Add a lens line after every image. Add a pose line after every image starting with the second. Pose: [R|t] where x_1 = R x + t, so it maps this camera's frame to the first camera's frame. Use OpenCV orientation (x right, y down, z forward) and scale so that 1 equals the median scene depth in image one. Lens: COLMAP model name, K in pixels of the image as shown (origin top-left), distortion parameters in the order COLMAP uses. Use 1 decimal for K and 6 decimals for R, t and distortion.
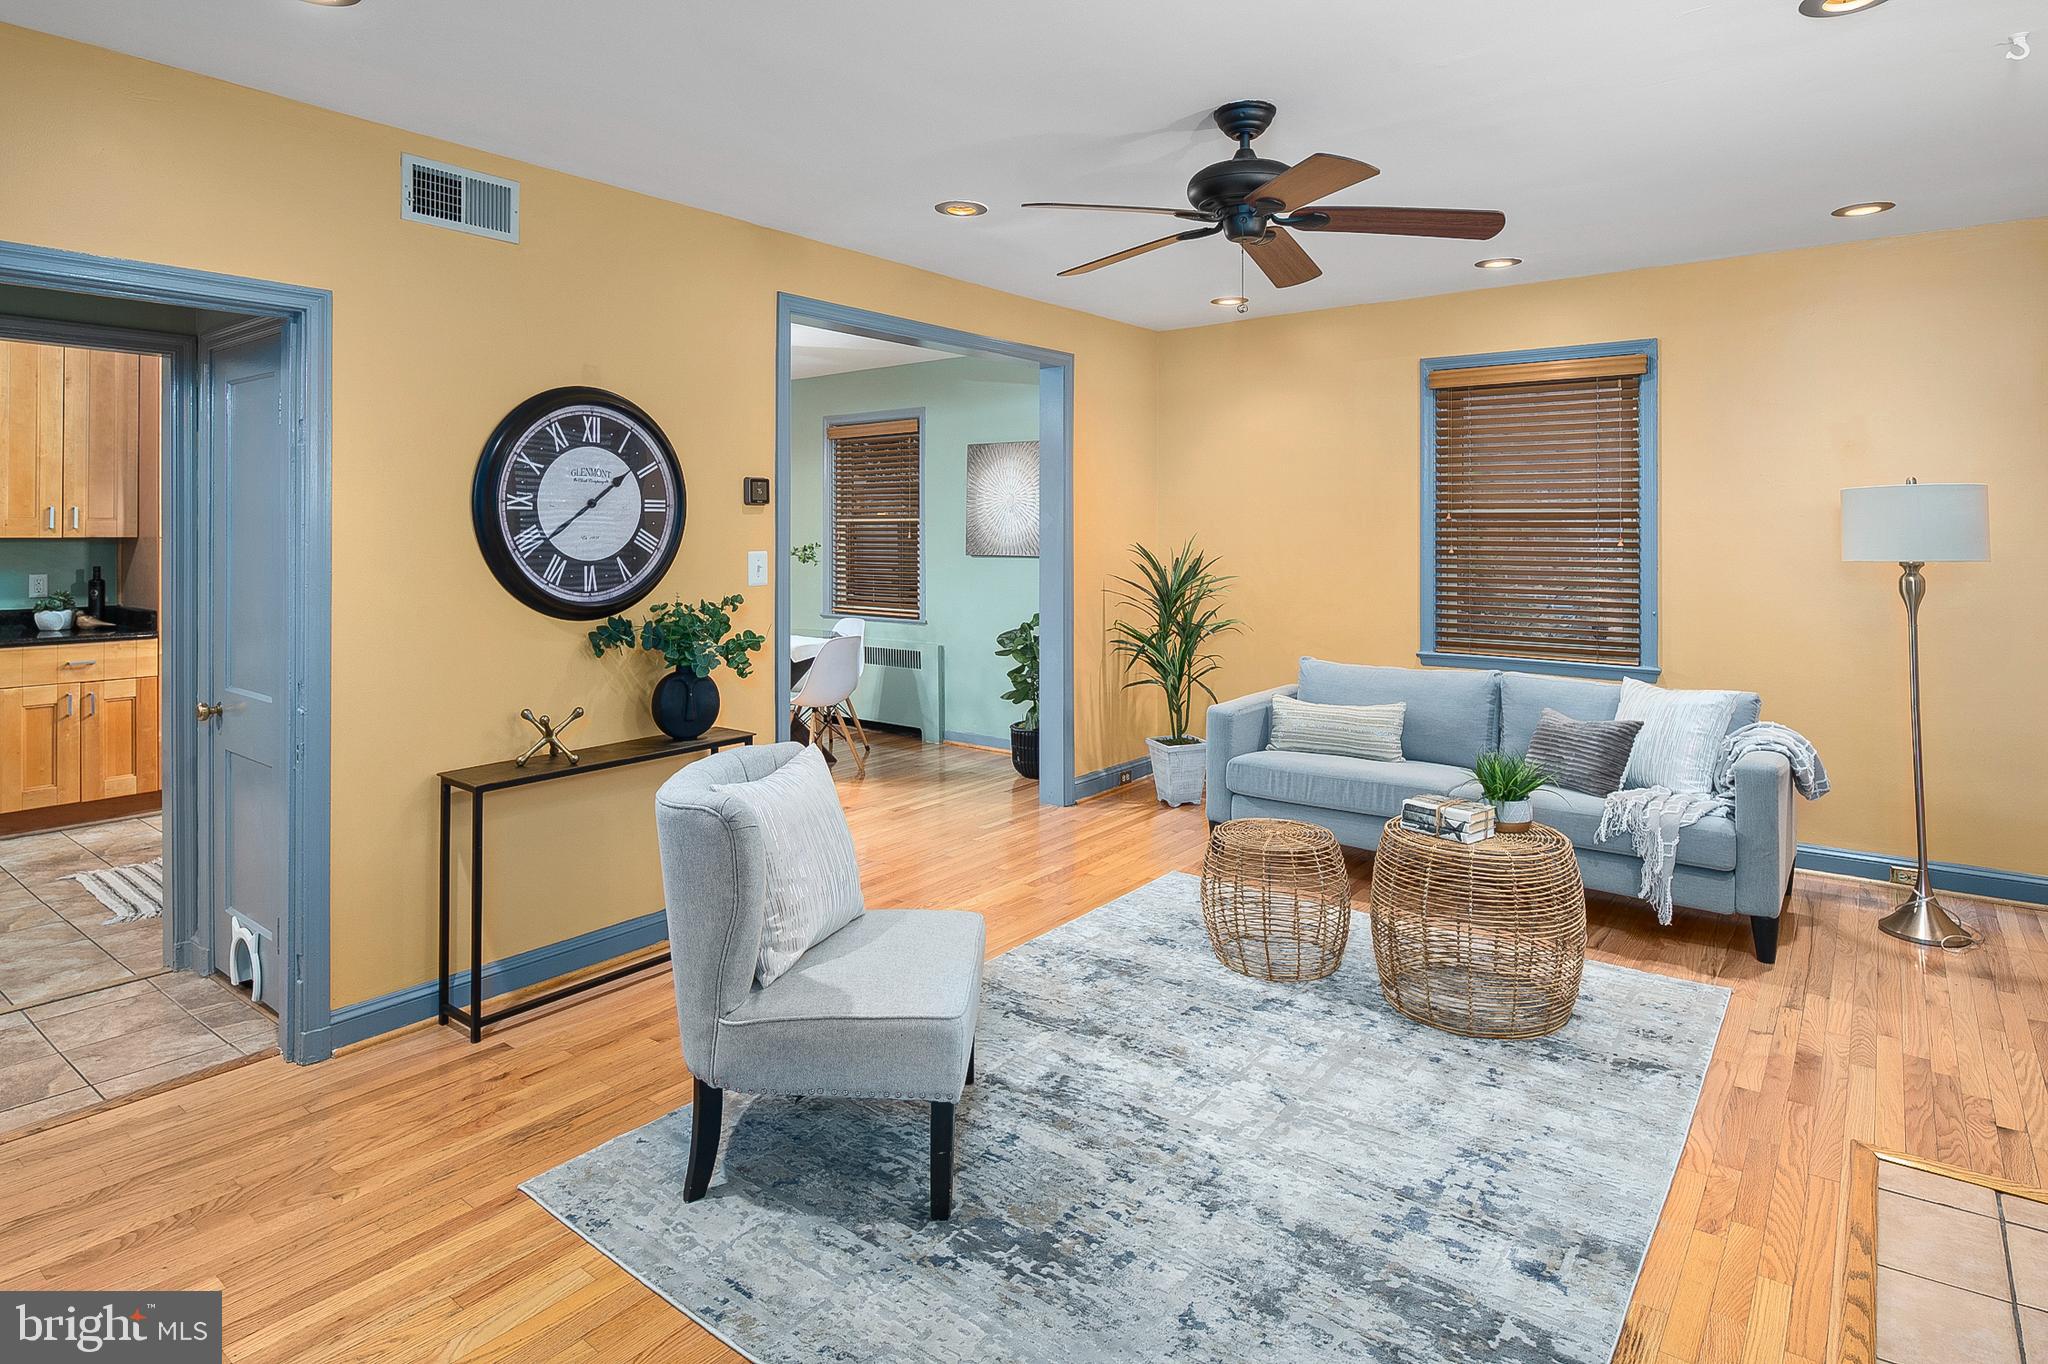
lens RADIAL K [[1113.7, 0, 1015.6], [0, 1113.7, 644.3], [0, 0, 1]] dist [-0.004313, -0.001271]
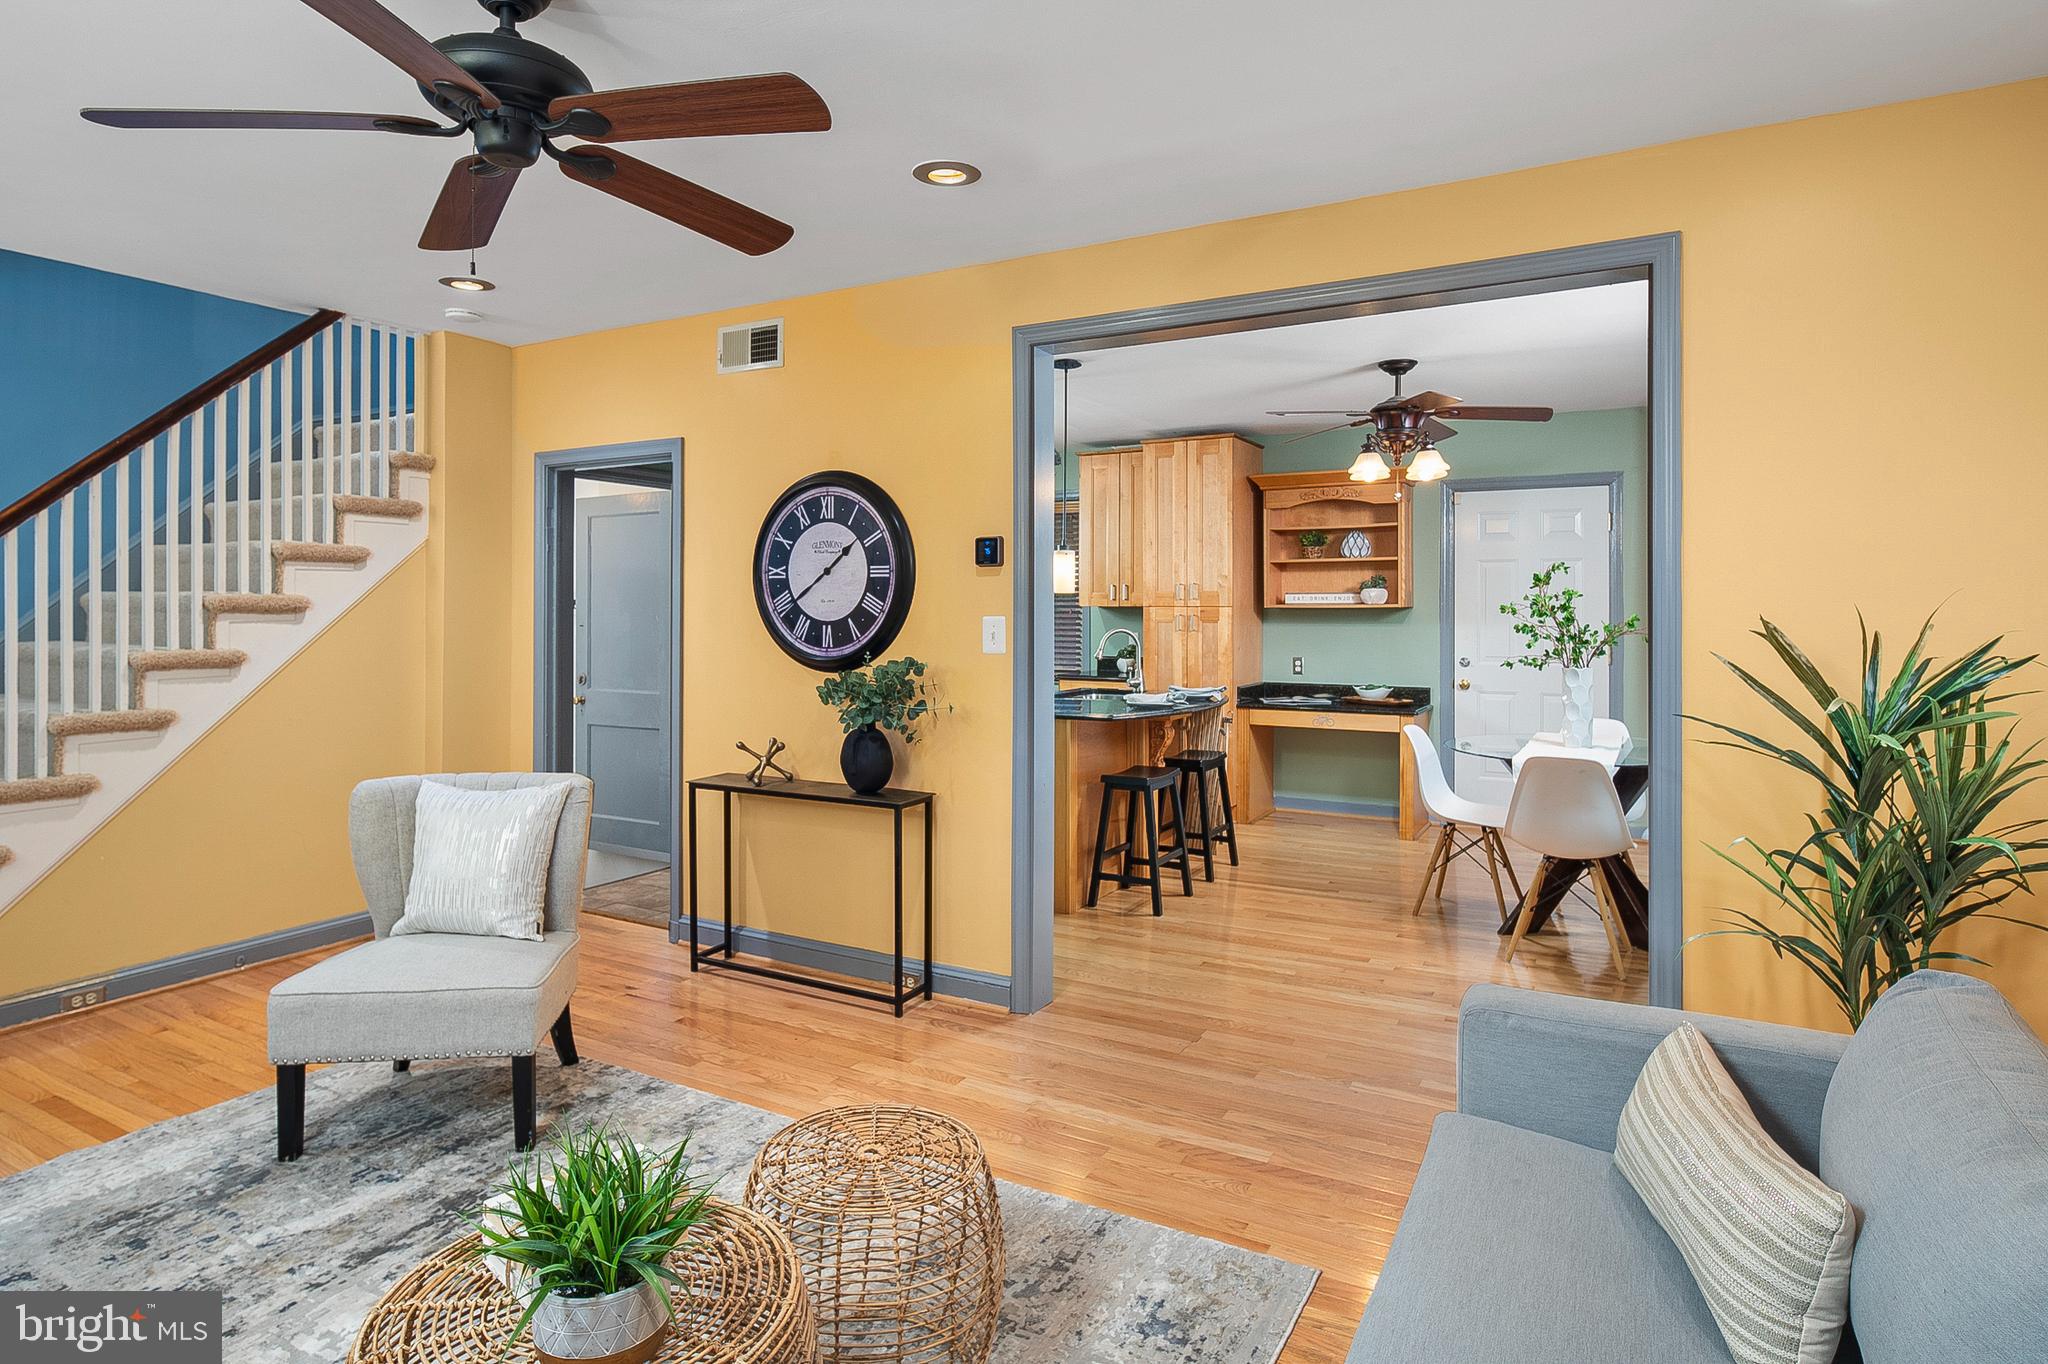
lens RADIAL K [[1113.7, 0, 1015.6], [0, 1113.7, 644.3], [0, 0, 1]] dist [-0.004313, -0.001271]
pose [[0.159118, 0.033878, -0.986678, 0.764514], [-0.102642, 0.994563, 0.017596, -0.088918], [0.981909, 0.098475, 0.161730, 0.981291]]
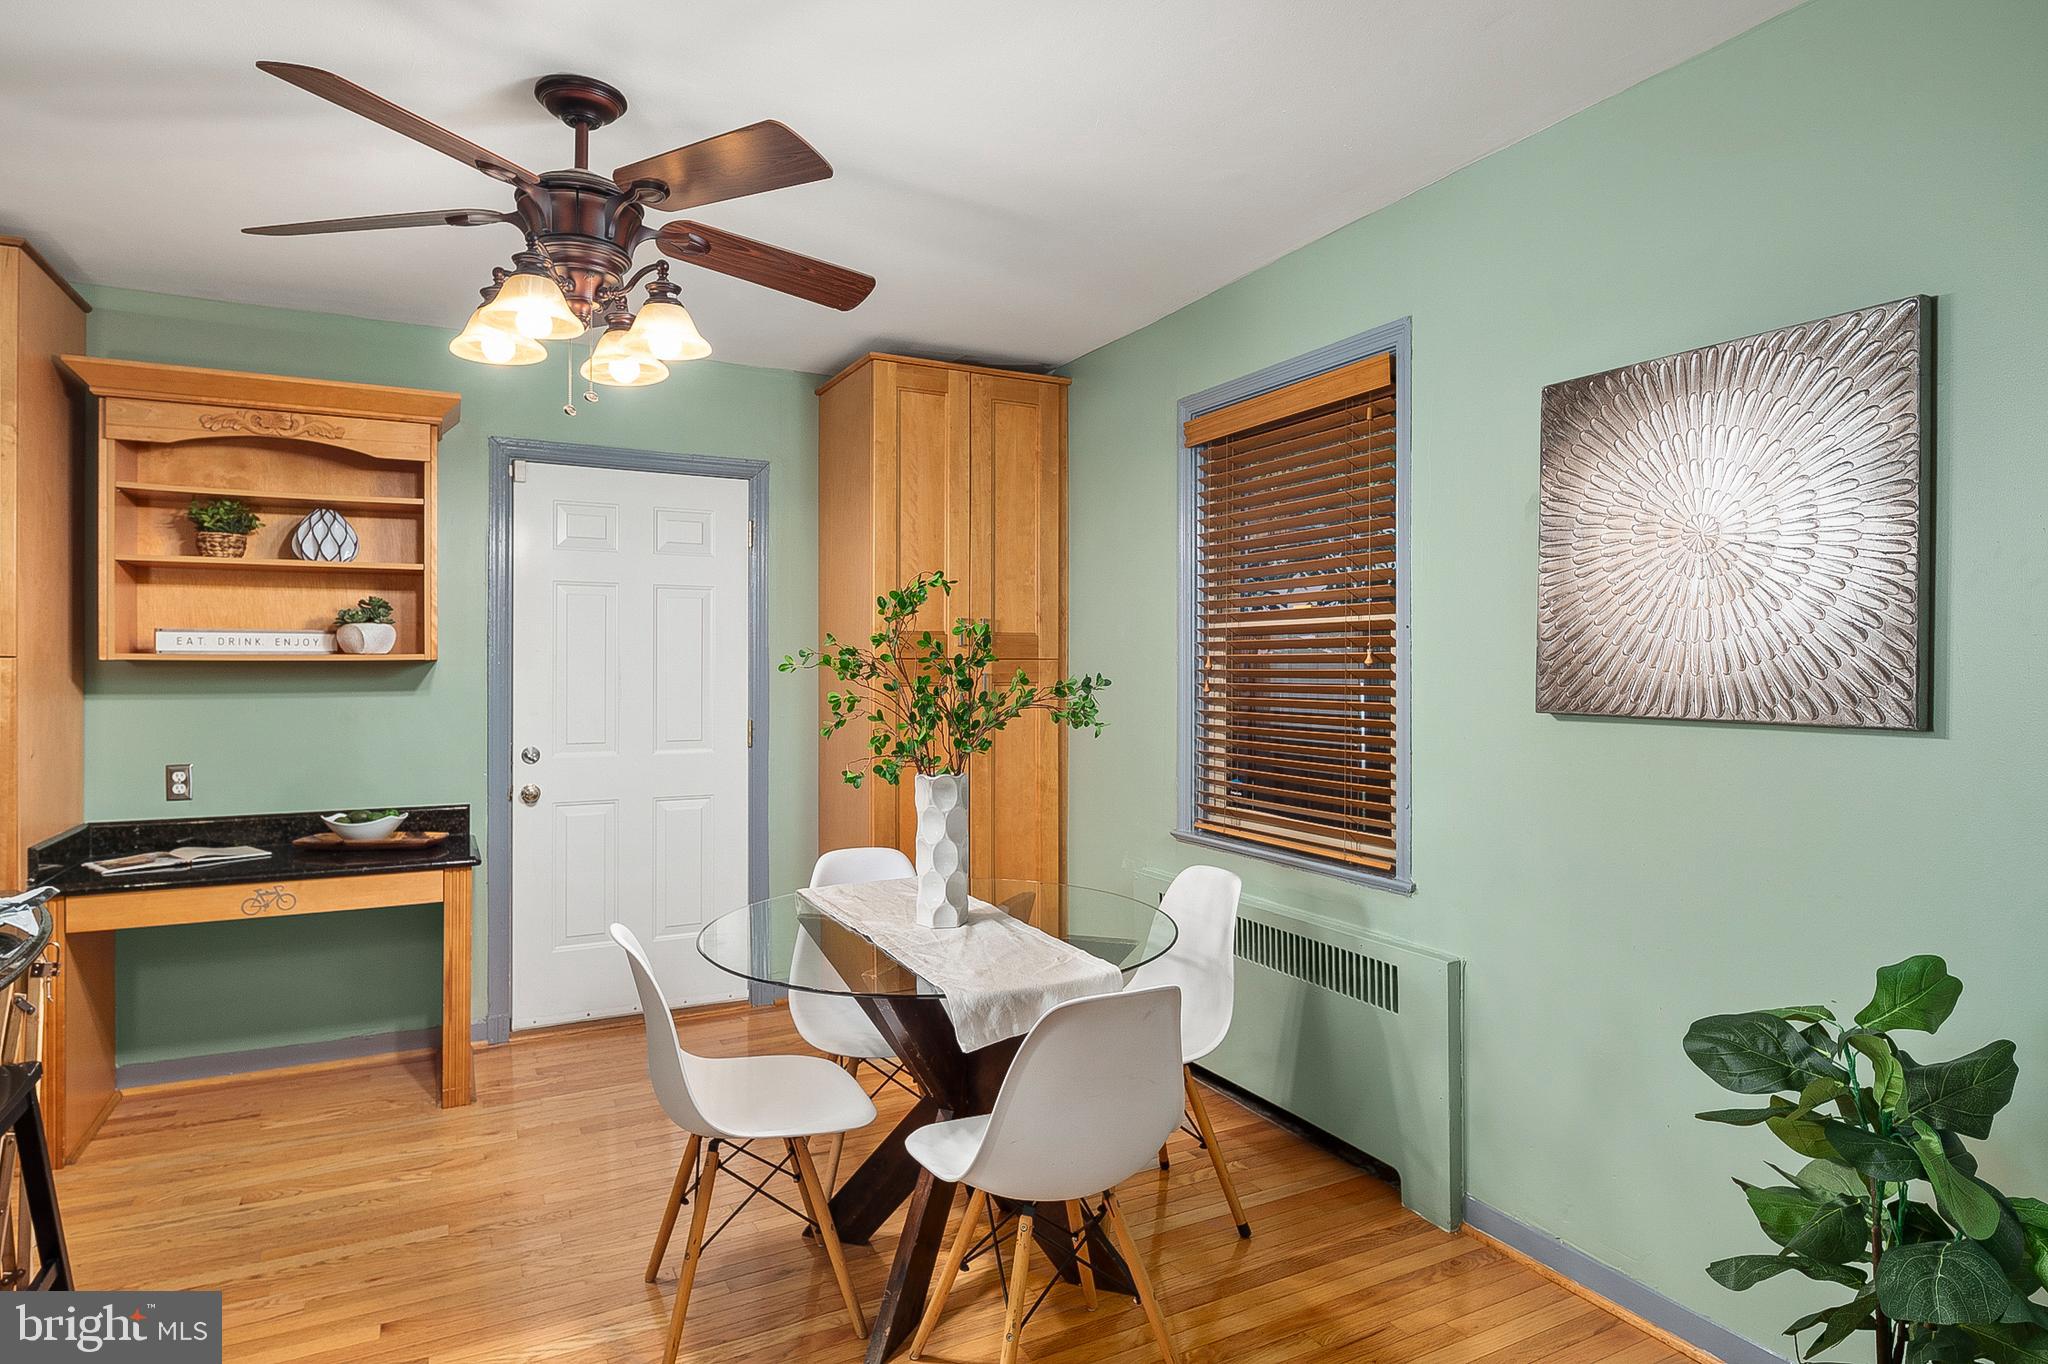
lens RADIAL K [[1113.7, 0, 1015.6], [0, 1113.7, 644.3], [0, 0, 1]] dist [-0.004313, -0.001271]
pose [[0.909666, -0.005812, -0.415299, -0.095651], [-0.043985, 0.992931, -0.110242, -0.112059], [0.413004, 0.118550, 0.902980, 1.233311]]
